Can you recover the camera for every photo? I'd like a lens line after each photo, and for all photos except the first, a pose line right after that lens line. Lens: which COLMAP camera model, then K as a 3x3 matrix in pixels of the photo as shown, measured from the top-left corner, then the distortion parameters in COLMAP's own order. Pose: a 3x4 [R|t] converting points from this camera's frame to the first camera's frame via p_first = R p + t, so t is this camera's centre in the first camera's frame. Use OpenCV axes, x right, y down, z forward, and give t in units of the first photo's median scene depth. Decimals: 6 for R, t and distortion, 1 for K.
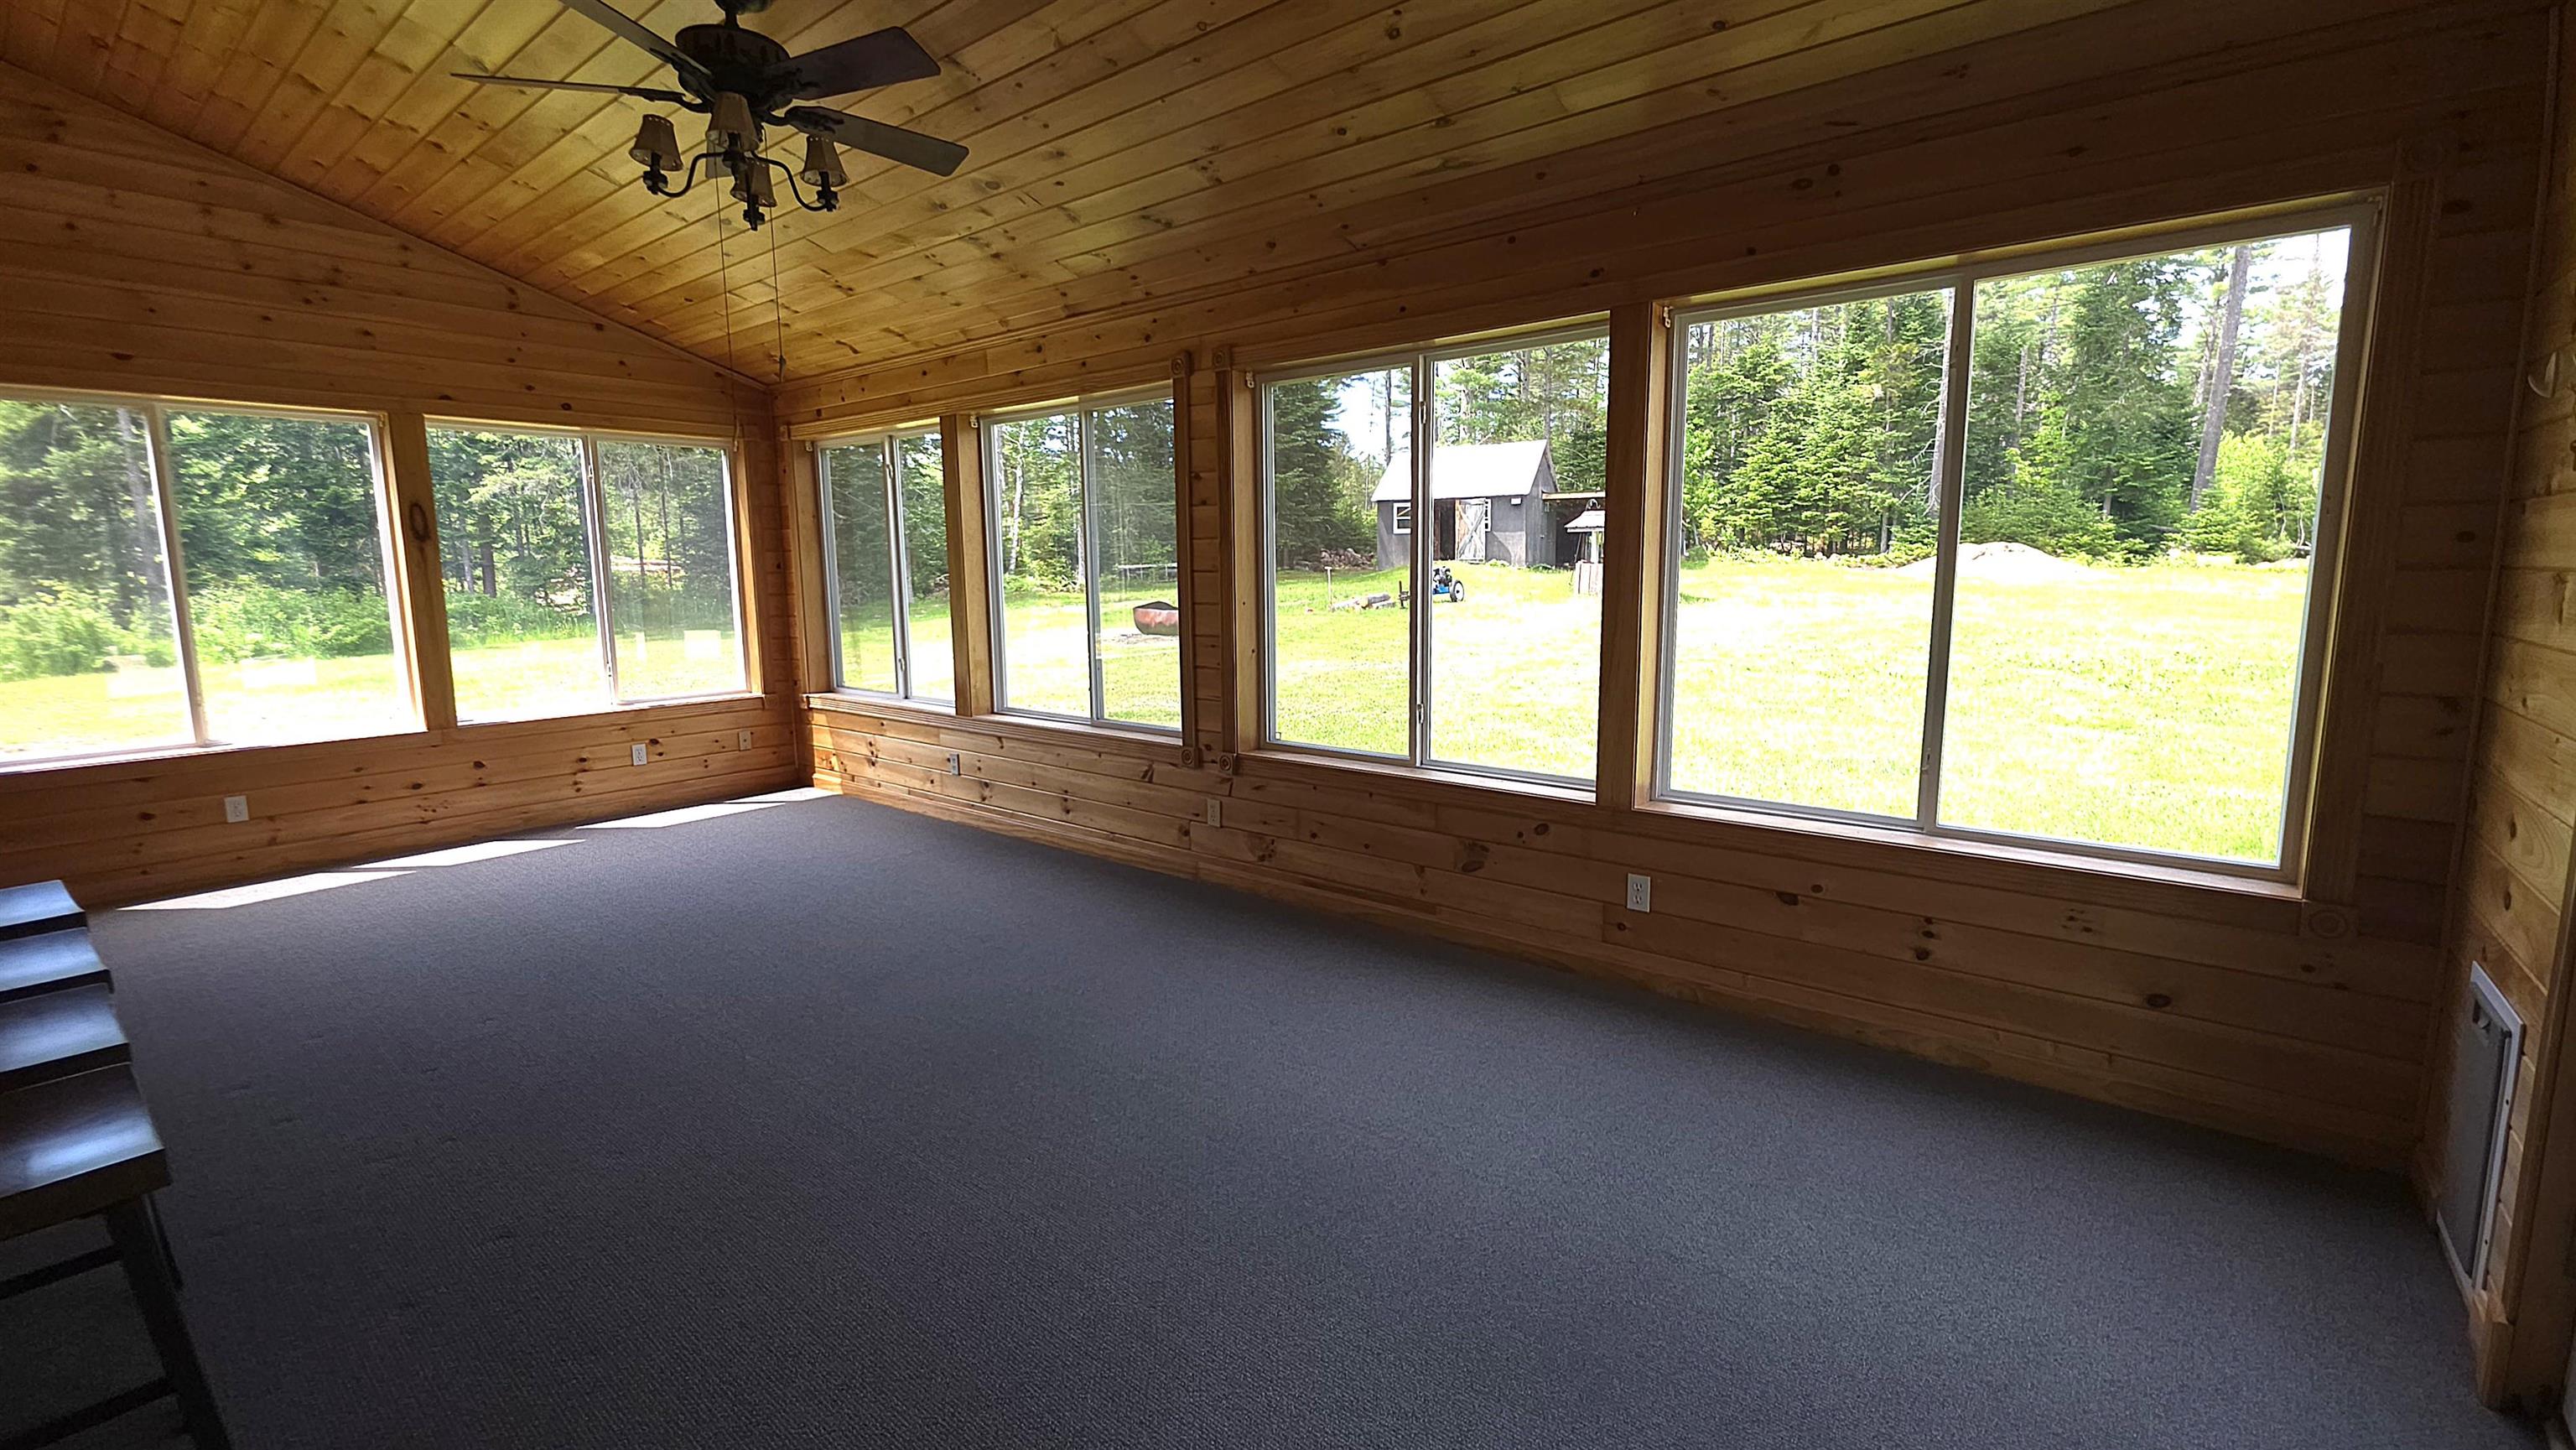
lens RADIAL K [[1050.6, 0, 1266.3], [0, 1050.6, 725.1], [0, 0, 1]] dist [0.002102, 0.000334]
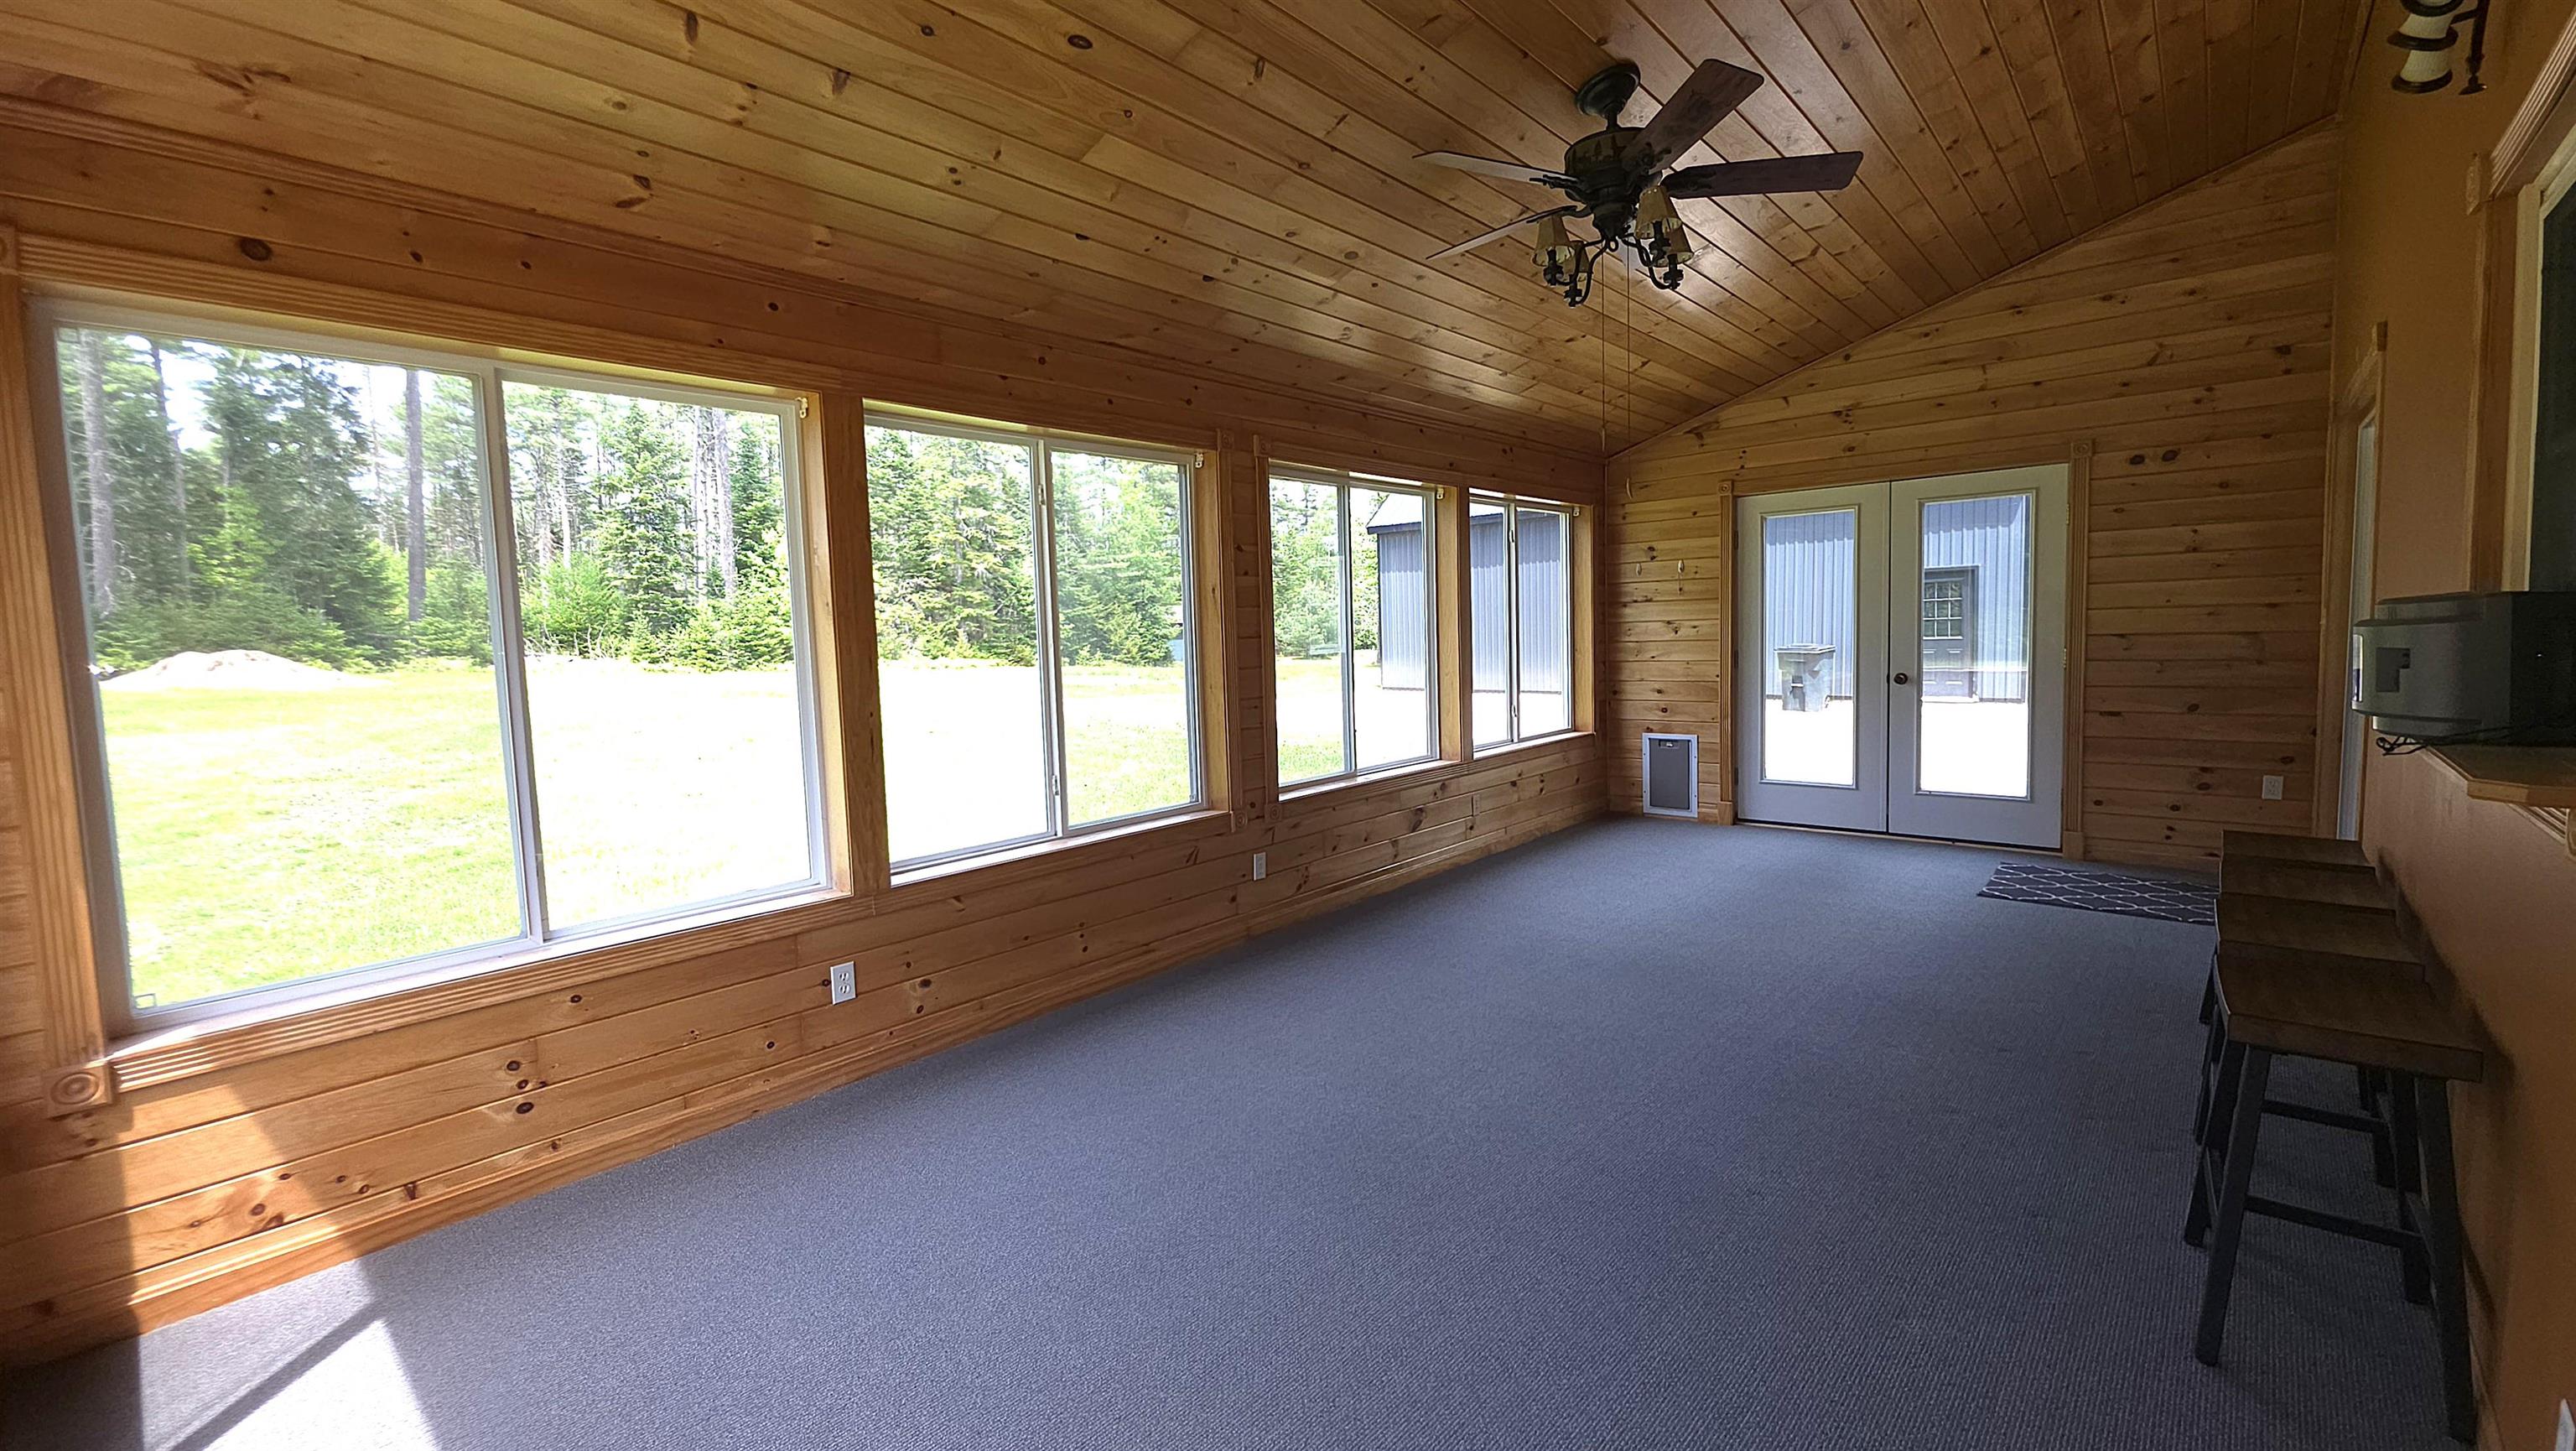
lens RADIAL K [[1050.7, 0, 1291.9], [0, 1050.7, 702.7], [0, 0, 1]] dist [0.002102, 0.000334]
pose [[0.038622, -0.060203, 0.997439, -0.128642], [0.185075, 0.981344, 0.052065, -0.014698], [-0.981965, 0.182590, 0.049044, 0.106771]]
